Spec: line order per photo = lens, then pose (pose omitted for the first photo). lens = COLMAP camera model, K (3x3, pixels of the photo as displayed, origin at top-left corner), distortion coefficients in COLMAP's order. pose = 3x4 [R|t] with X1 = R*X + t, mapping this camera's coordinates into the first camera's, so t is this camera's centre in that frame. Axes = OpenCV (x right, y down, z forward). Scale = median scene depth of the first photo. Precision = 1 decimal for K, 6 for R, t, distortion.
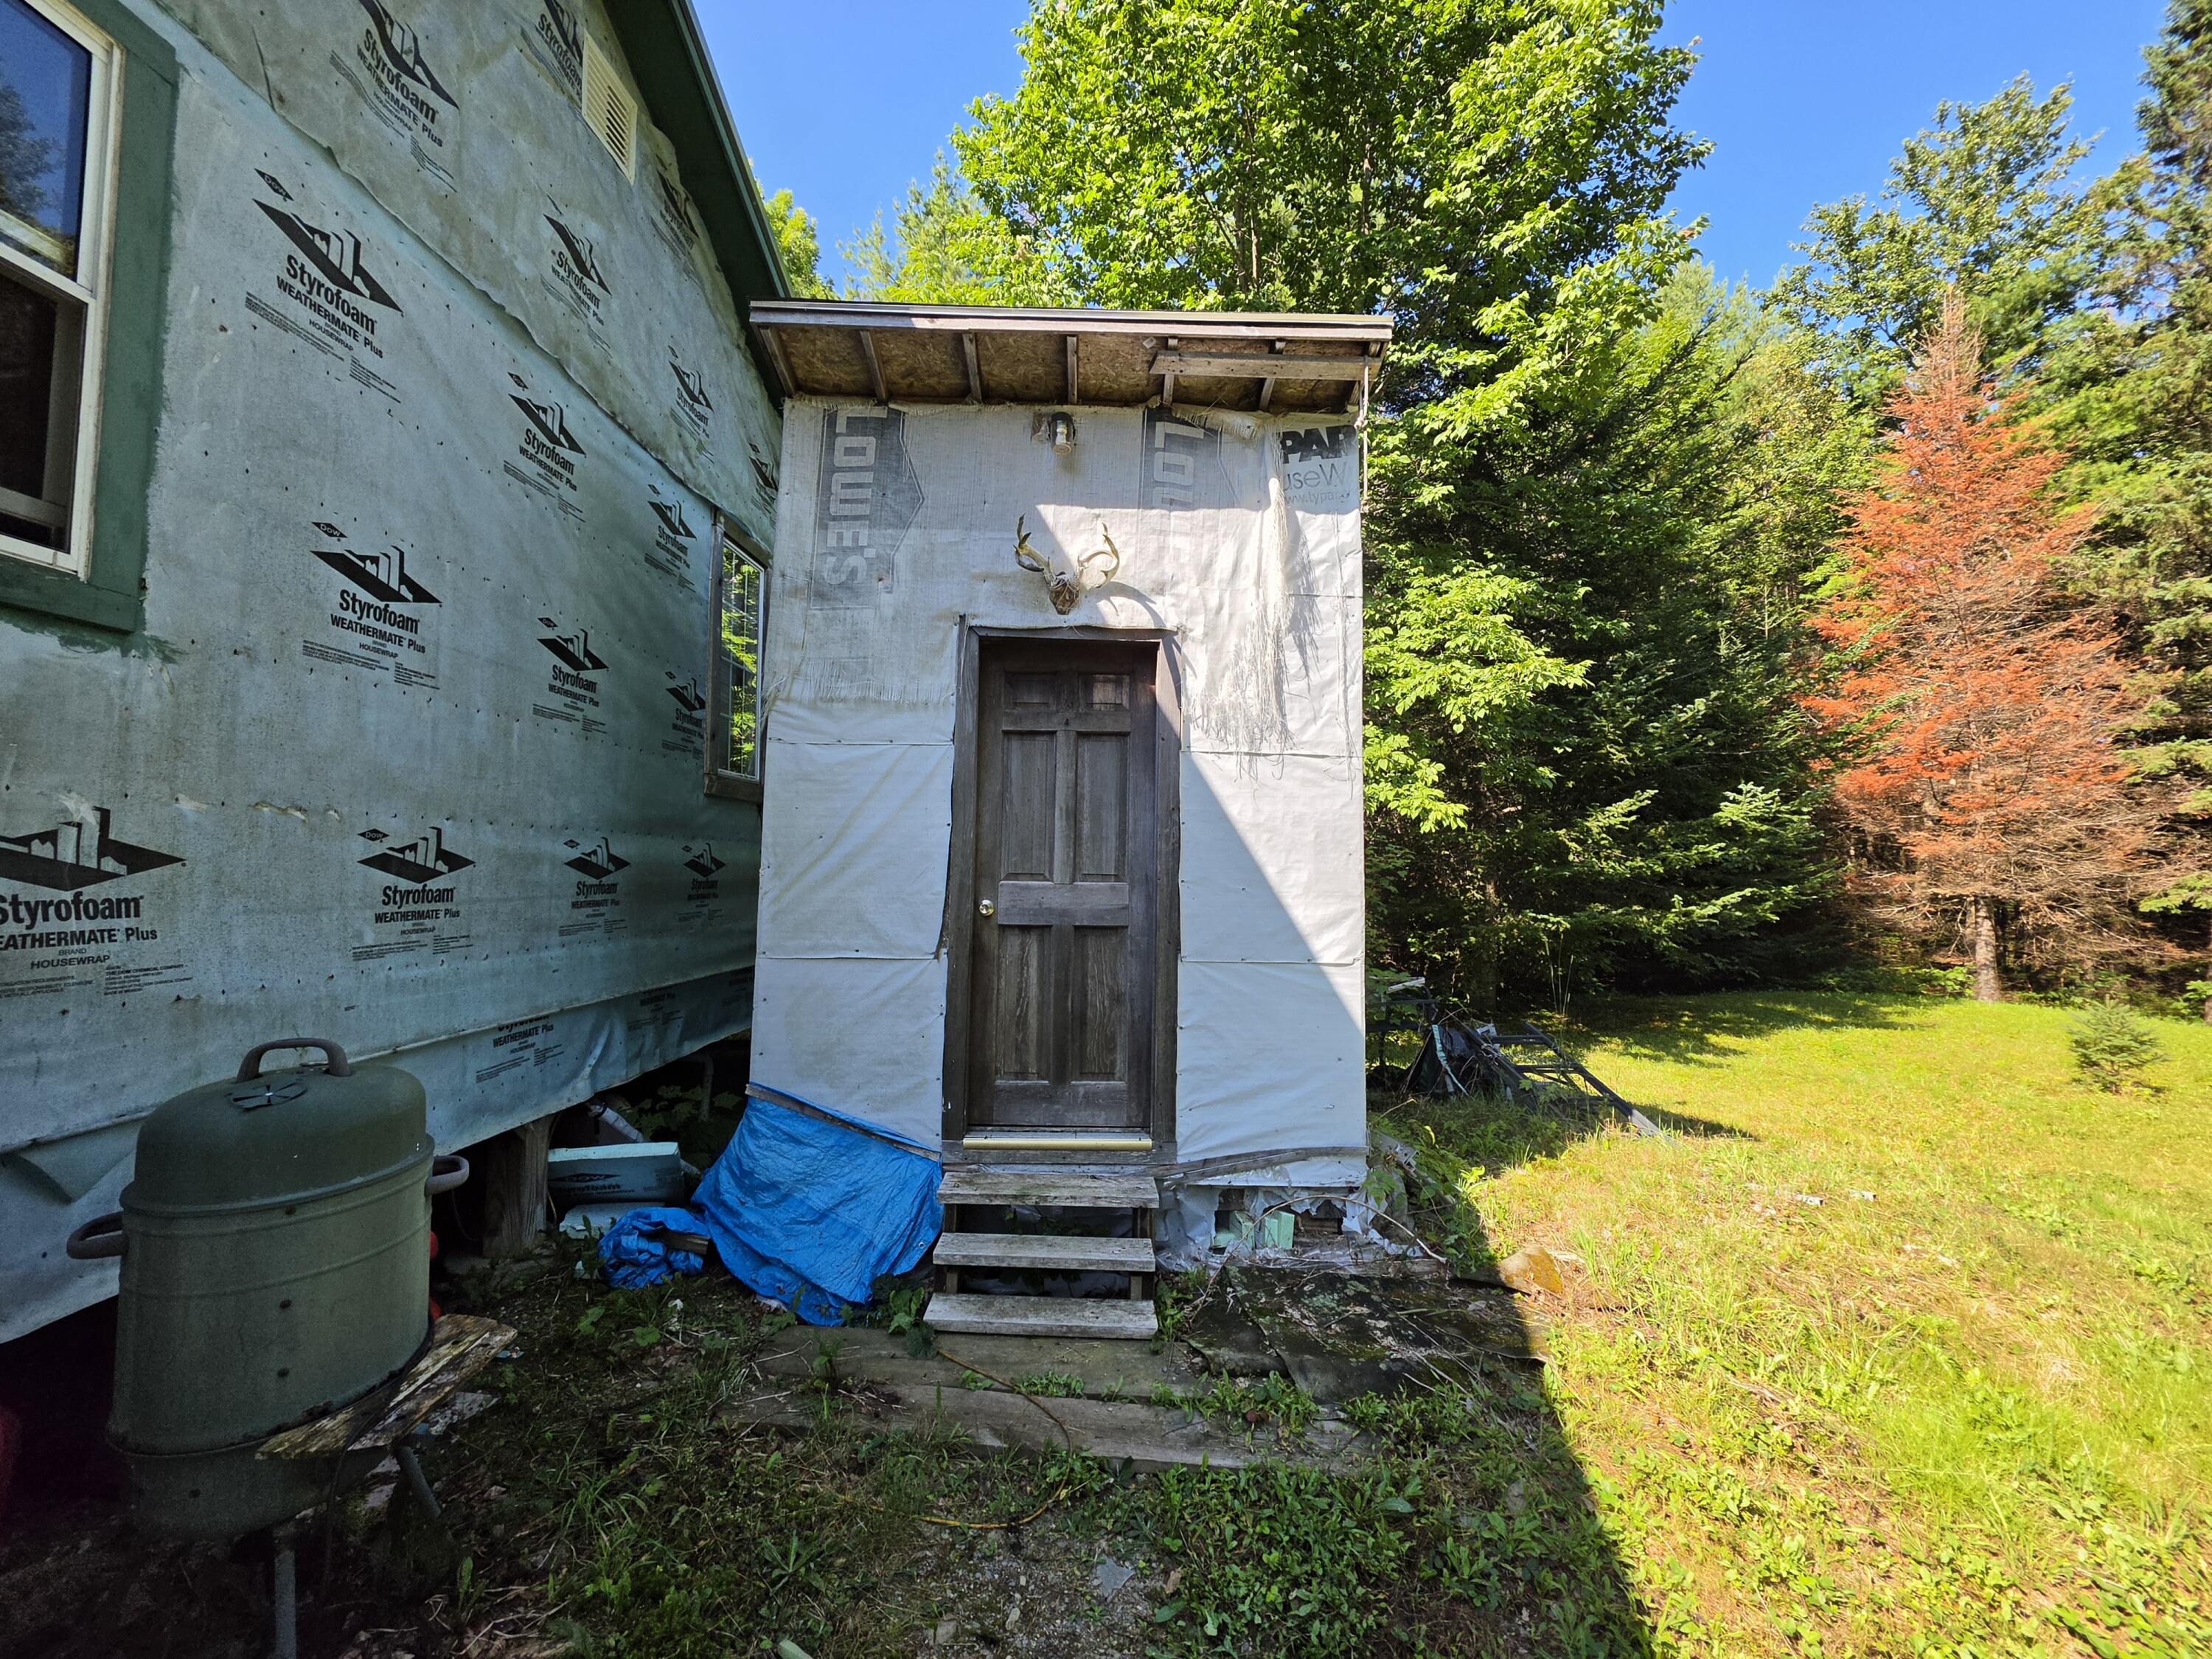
lens RADIAL K [[878.3, 0, 1093.3], [0, 878.3, 817.2], [0, 0, 1]] dist [-0.003463, 0.000505]
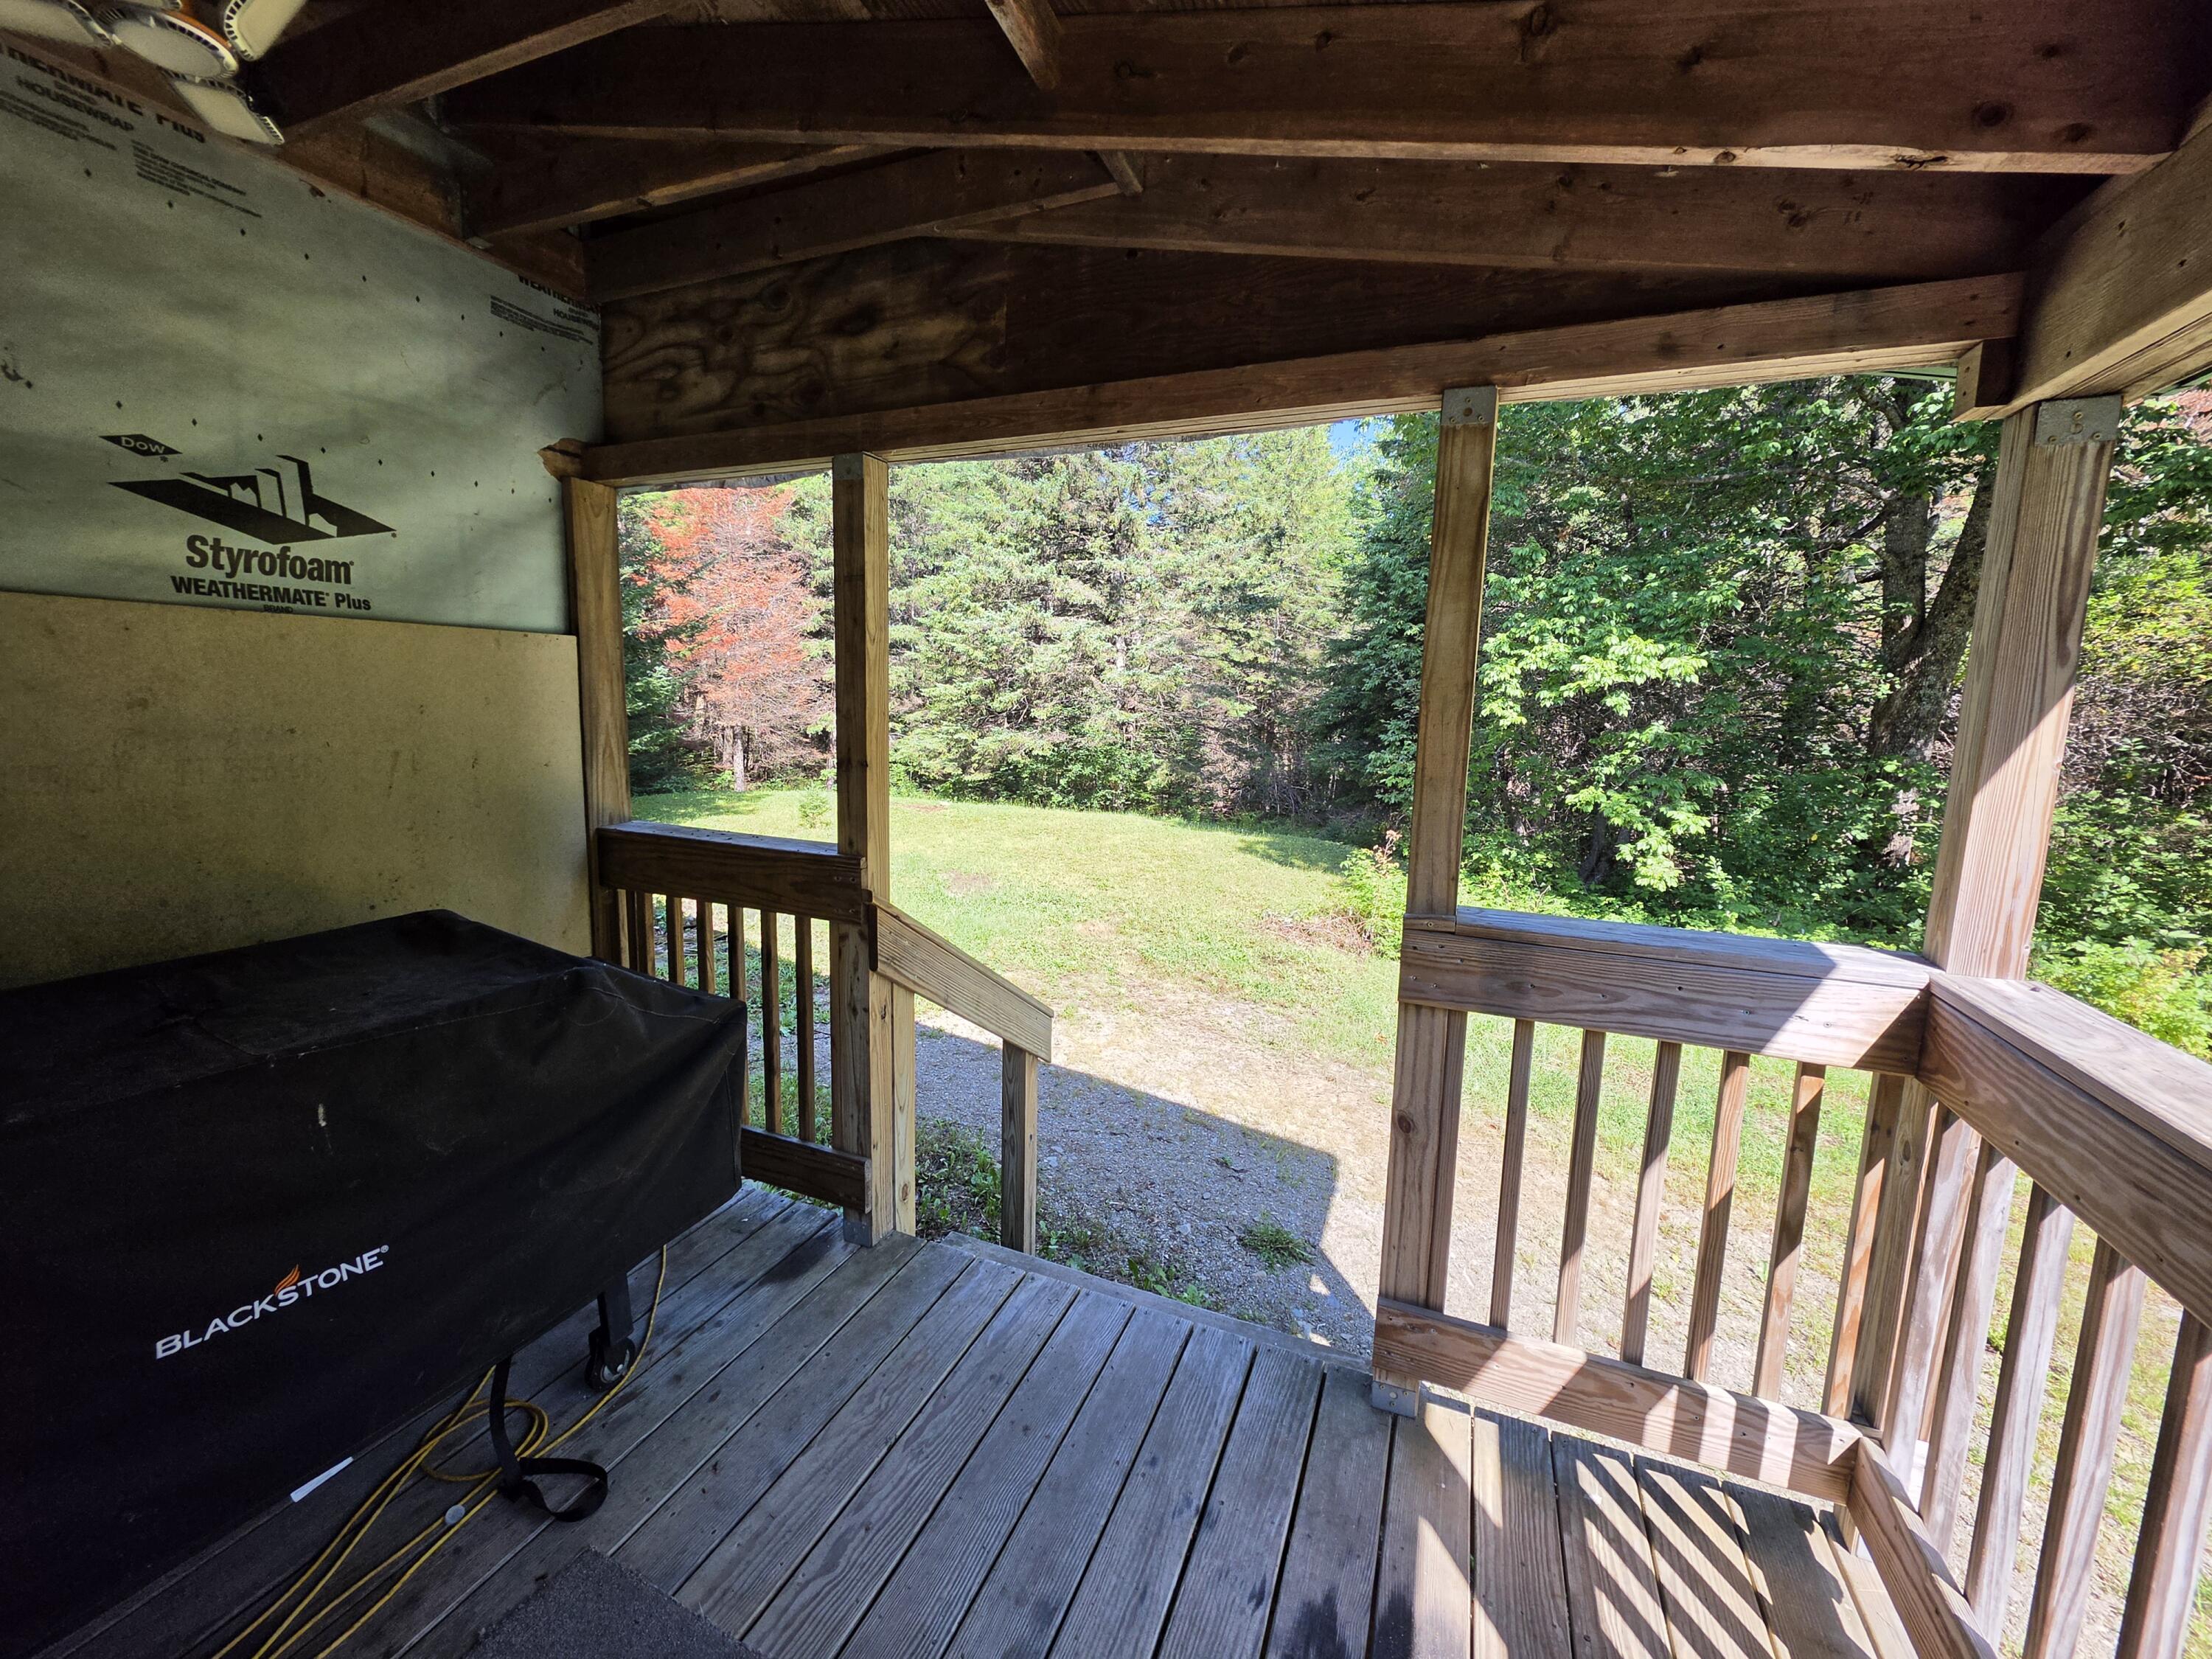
lens RADIAL K [[878.3, 0, 1098.4], [0, 878.3, 810.6], [0, 0, 1]] dist [-0.003463, 0.000505]
pose [[0.341284, -0.112549, 0.933198, -1.133595], [-0.078119, 0.985975, 0.147483, -0.179269], [-0.936708, -0.123234, 0.327705, -0.662636]]
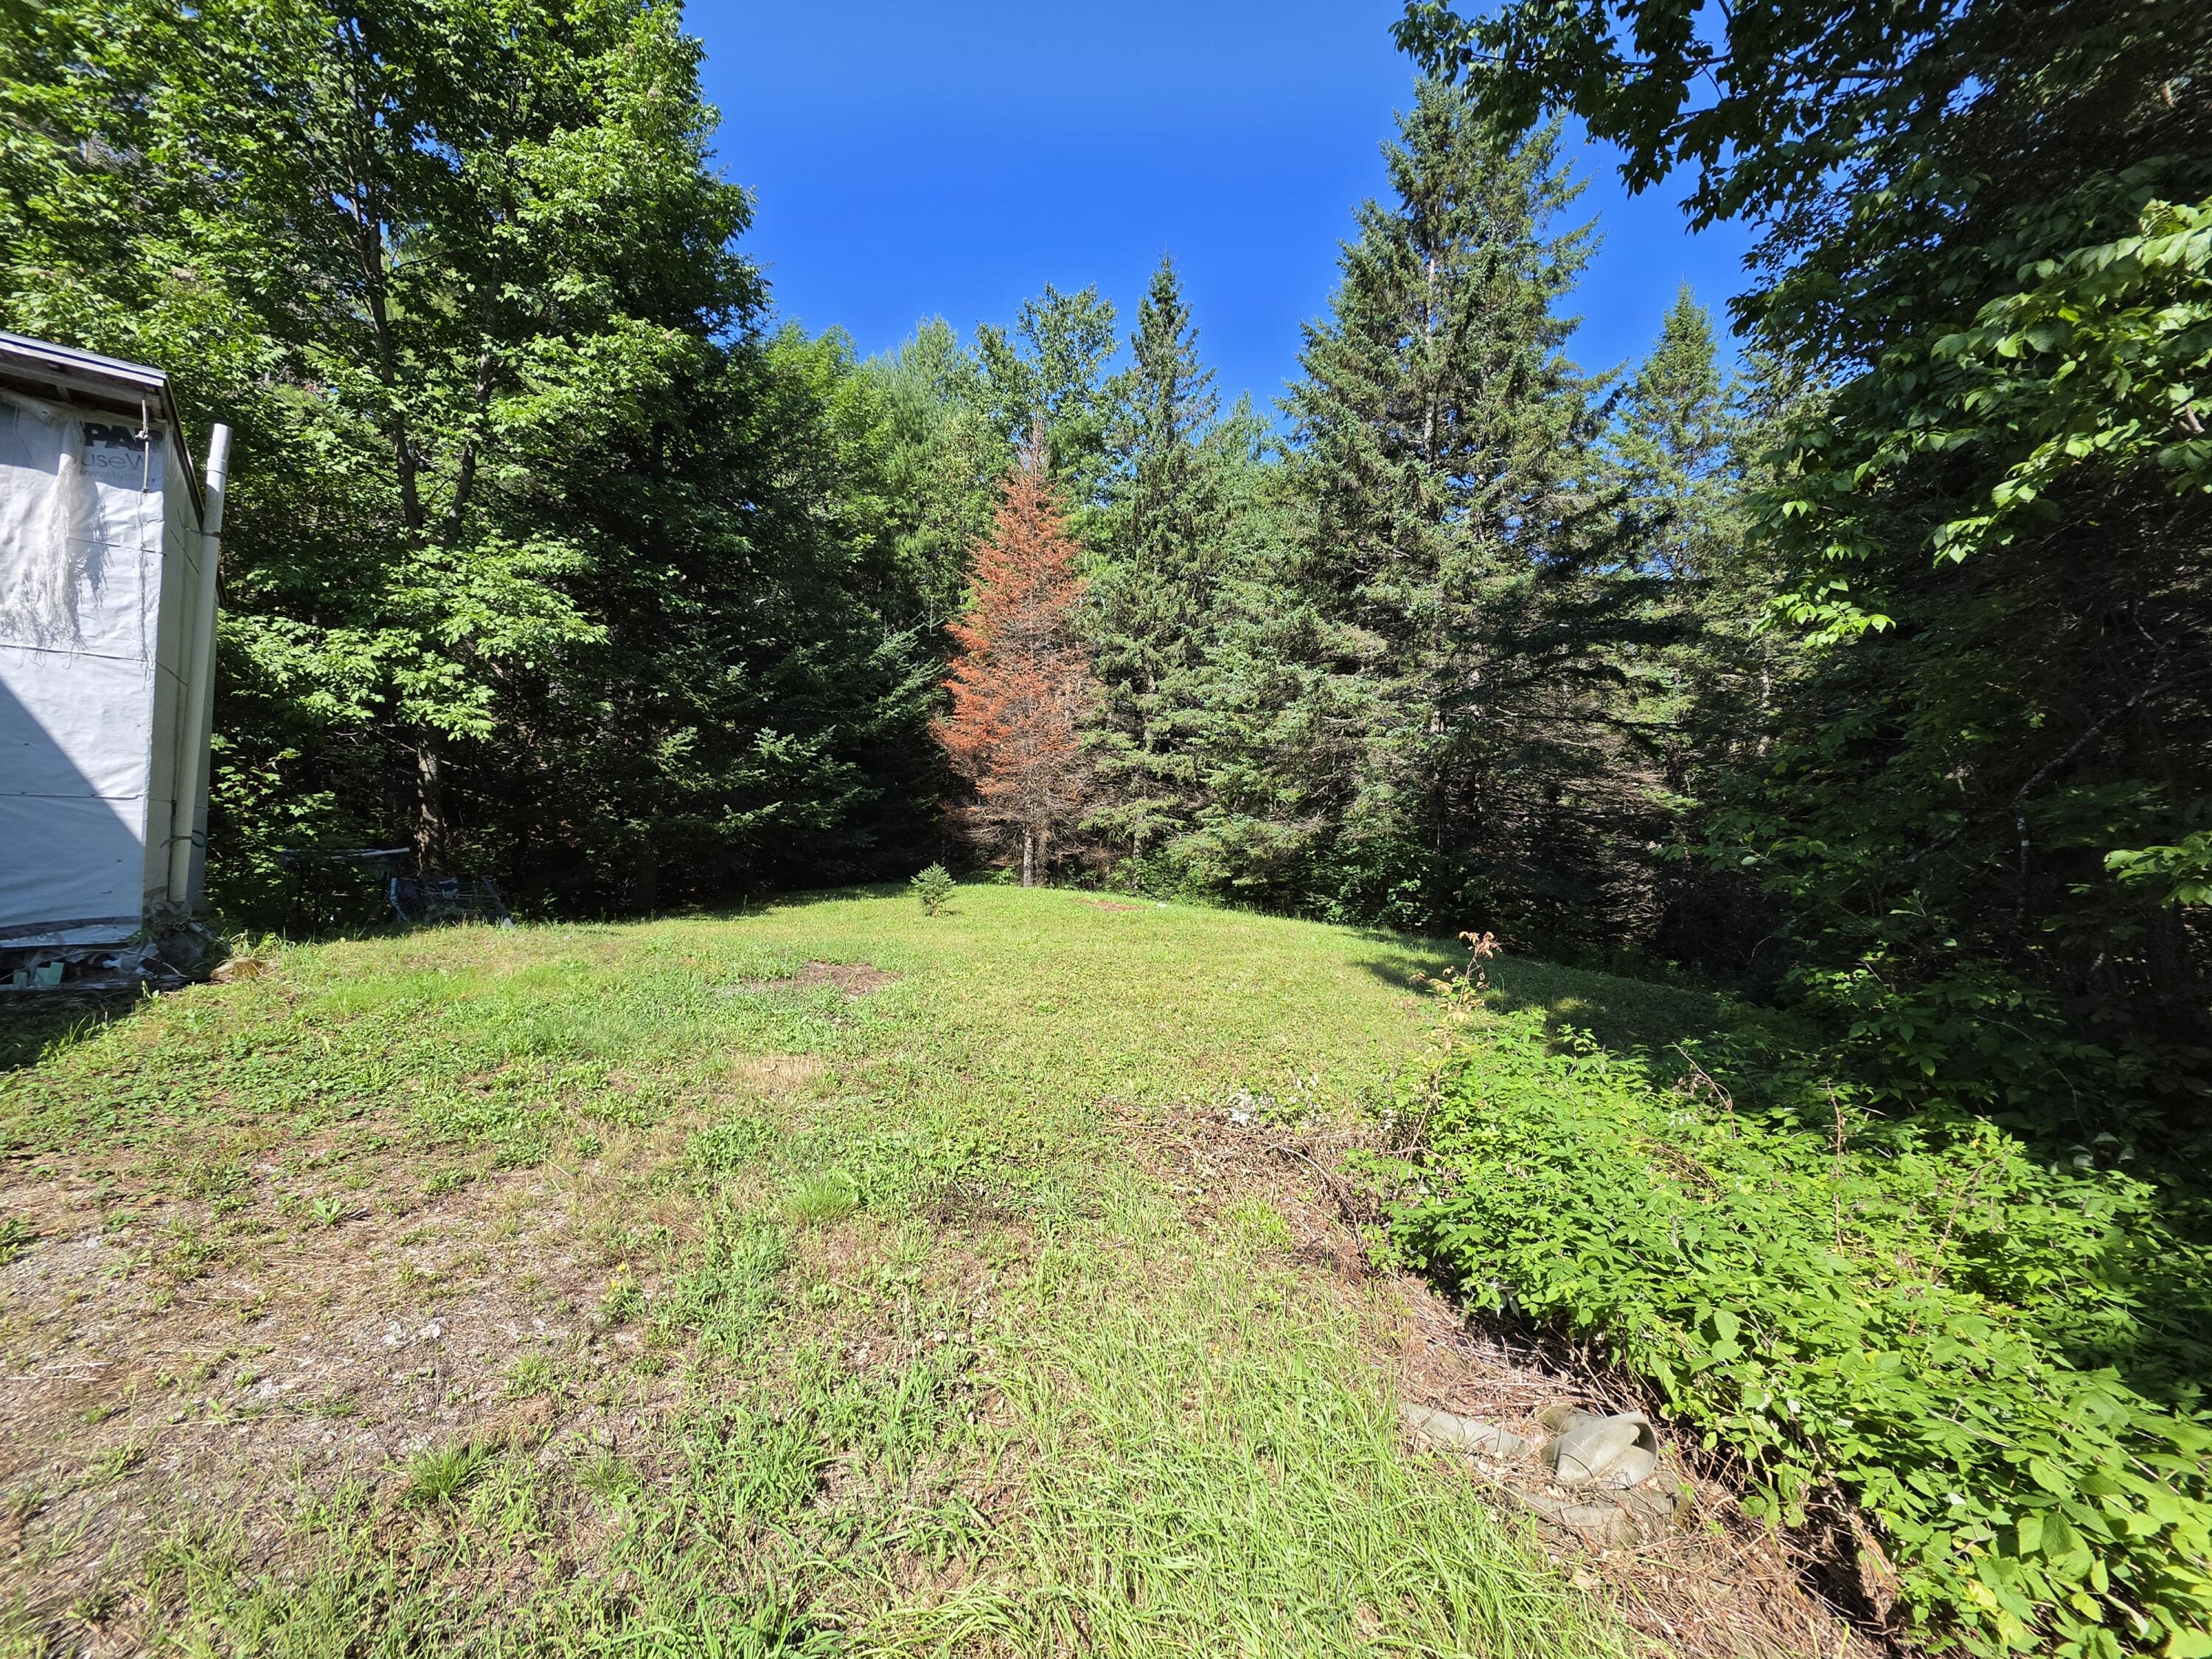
lens RADIAL K [[878.3, 0, 1097.2], [0, 878.3, 814.8], [0, 0, 1]] dist [-0.003463, 0.000505]
pose [[0.782224, 0.017842, 0.622741, 0.636894], [-0.053342, 0.997837, 0.038414, 0.048250], [-0.620709, -0.063267, 0.781484, -1.171488]]
